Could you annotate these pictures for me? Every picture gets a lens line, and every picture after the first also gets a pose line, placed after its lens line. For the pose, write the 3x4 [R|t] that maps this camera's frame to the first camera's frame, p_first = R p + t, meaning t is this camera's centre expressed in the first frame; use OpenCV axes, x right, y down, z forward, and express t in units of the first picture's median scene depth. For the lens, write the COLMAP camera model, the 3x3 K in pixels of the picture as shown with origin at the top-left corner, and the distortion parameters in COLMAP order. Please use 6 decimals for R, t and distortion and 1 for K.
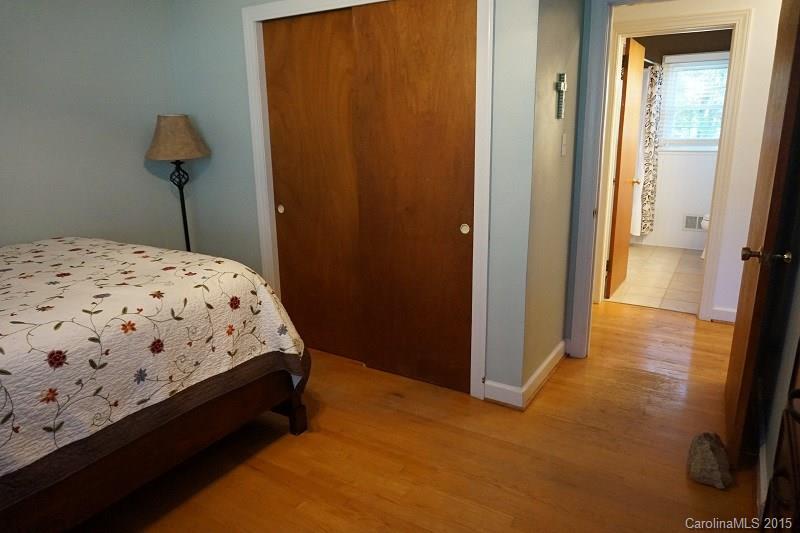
lens RADIAL K [[541.1, 0, 400.0], [0, 541.1, 266.5], [0, 0, 1]] dist [-0.050338, 0.042737]
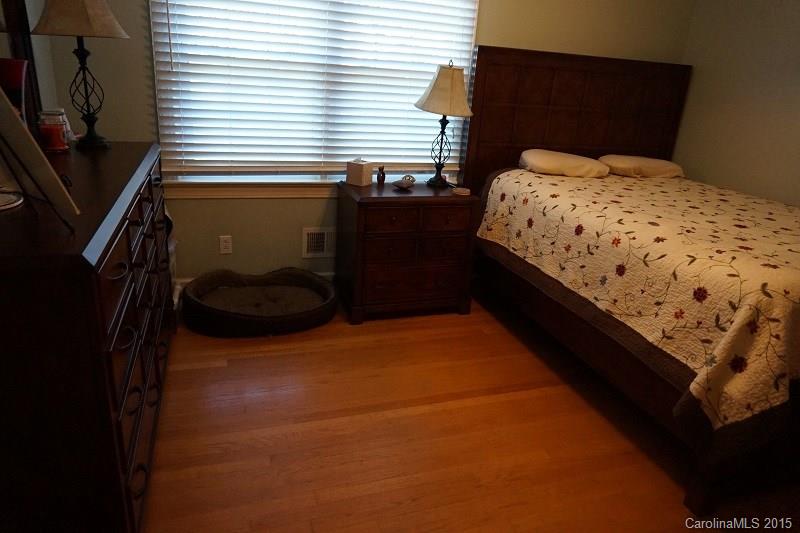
lens RADIAL K [[541.1, 0, 400.0], [0, 541.1, 266.5], [0, 0, 1]] dist [-0.050338, 0.042737]
pose [[-0.639329, 0.211715, -0.739213, 0.735386], [-0.274213, 0.835366, 0.476415, -0.289219], [0.718377, 0.507287, -0.476018, 1.210565]]
